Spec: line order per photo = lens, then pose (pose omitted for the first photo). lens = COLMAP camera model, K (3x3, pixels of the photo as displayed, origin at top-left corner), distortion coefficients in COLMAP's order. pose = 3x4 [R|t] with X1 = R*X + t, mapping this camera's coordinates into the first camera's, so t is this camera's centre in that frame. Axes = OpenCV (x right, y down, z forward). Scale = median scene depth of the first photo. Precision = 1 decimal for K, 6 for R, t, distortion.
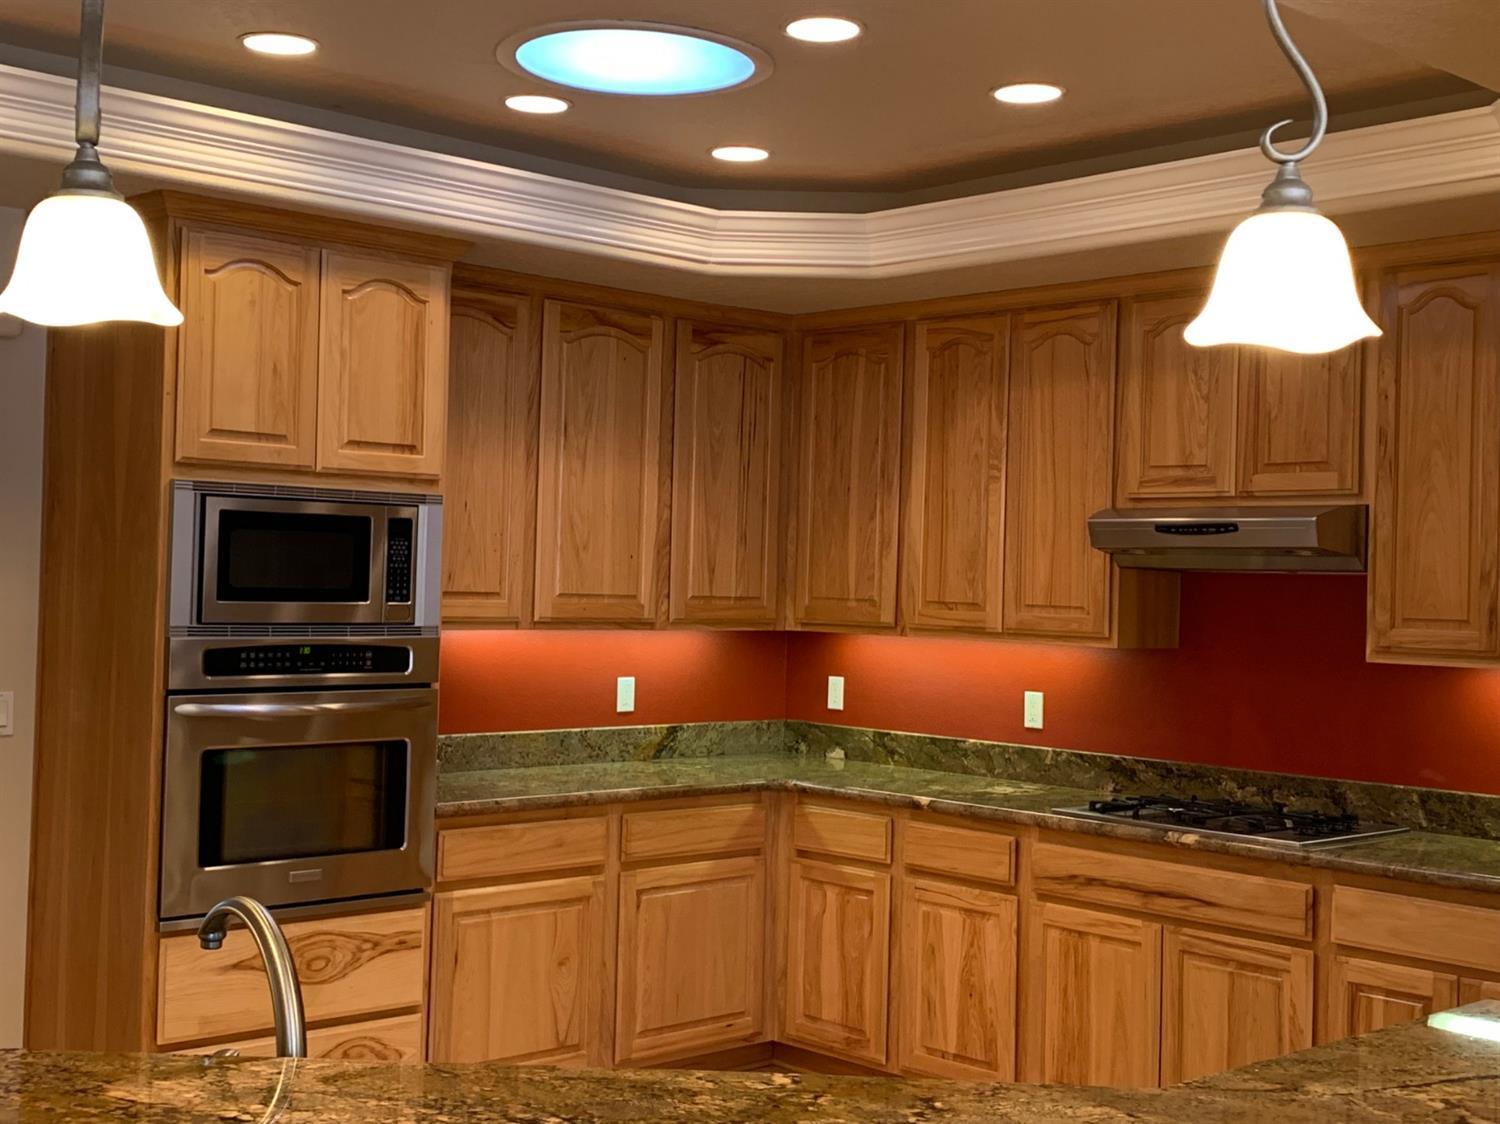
lens RADIAL K [[1908.5, 0, 750.4], [0, 1908.5, 552.6], [0, 0, 1]] dist [0.032461, 0.000000]
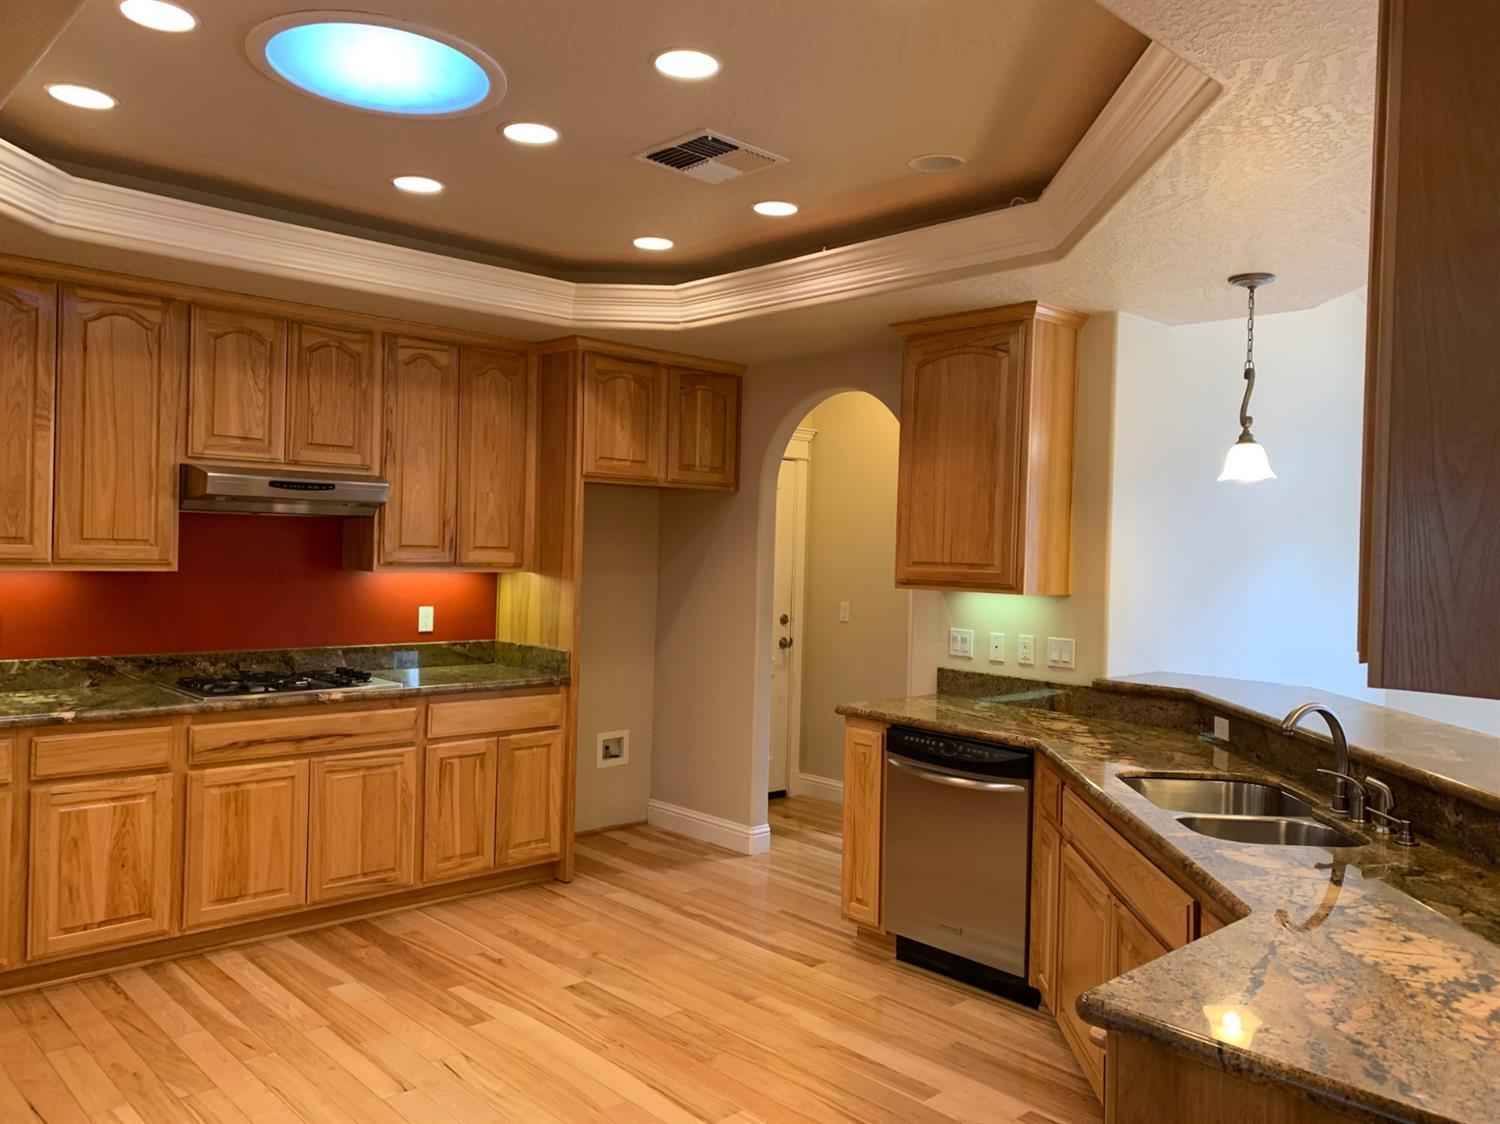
lens RADIAL K [[1144.6, 0, 740.0], [0, 1144.6, 564.3], [0, 0, 1]] dist [0.048747, -0.059559]
pose [[-0.003375, -0.043642, 0.999042, -0.612714], [-0.040055, 0.998251, 0.043473, -0.004258], [-0.999192, -0.039870, -0.005118, 0.638469]]
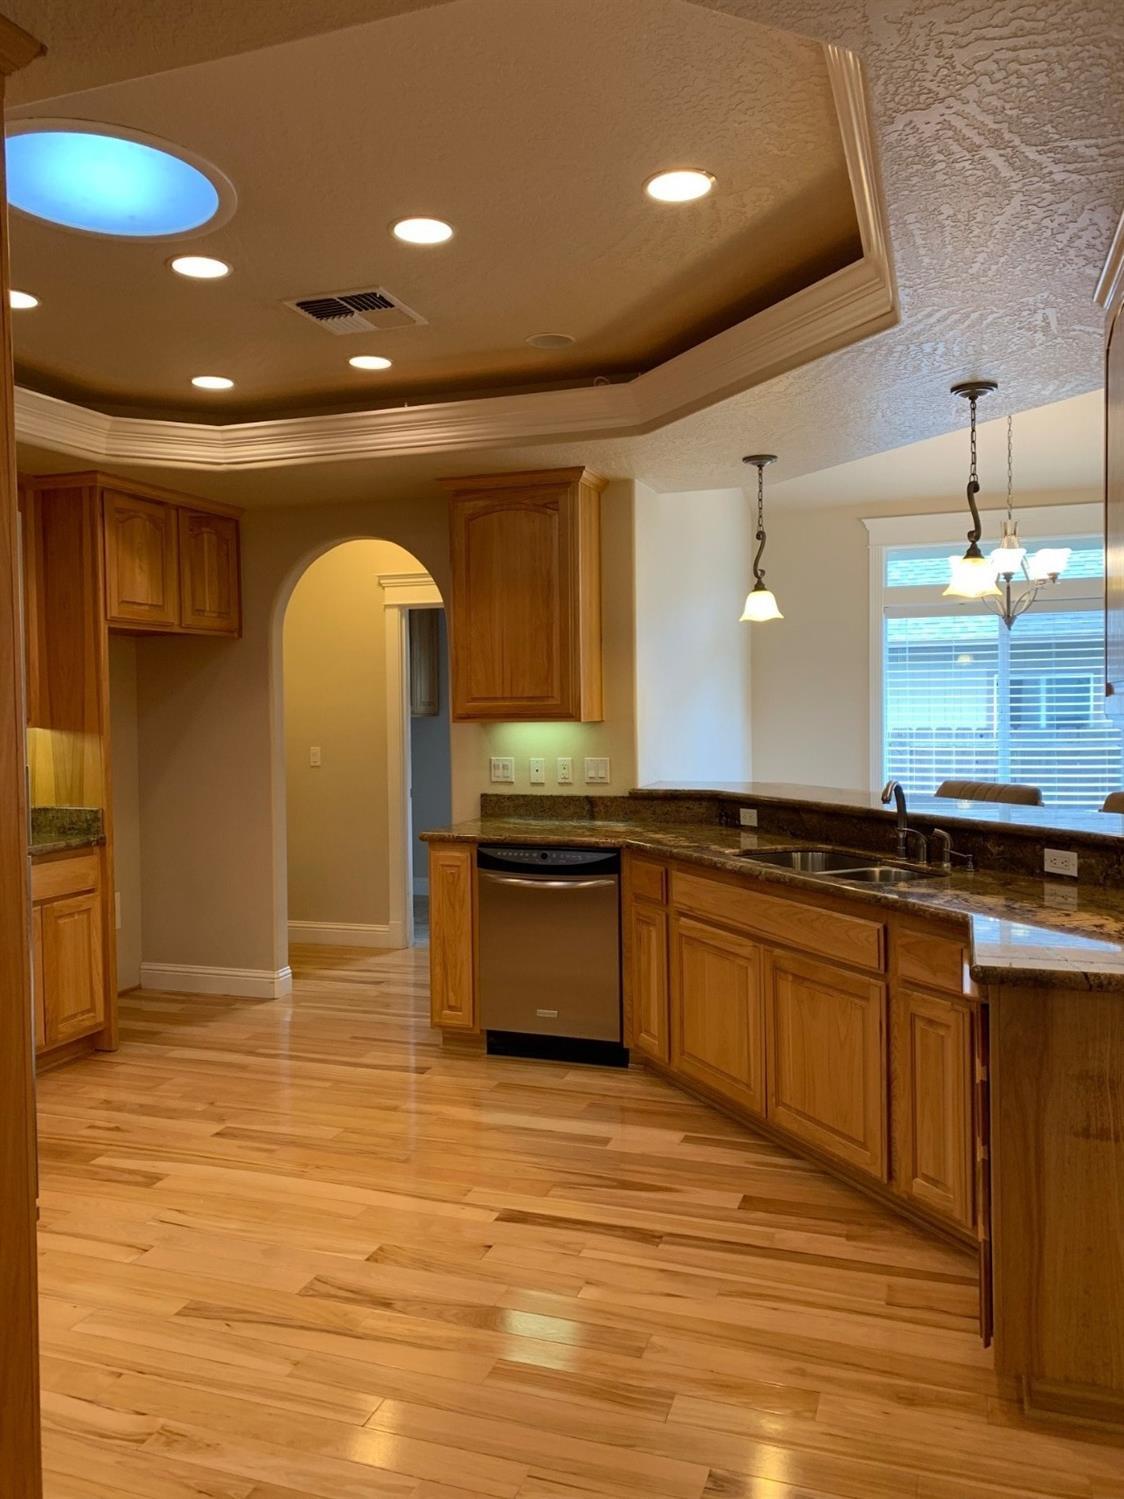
lens RADIAL K [[1143.8, 0, 556.1], [0, 1143.8, 745.5], [0, 0, 1]] dist [0.048747, -0.059559]
pose [[-0.464002, -0.054538, 0.884154, -0.622744], [-0.011160, 0.998384, 0.055728, 0.012358], [-0.885764, 0.015991, -0.463860, 0.885862]]
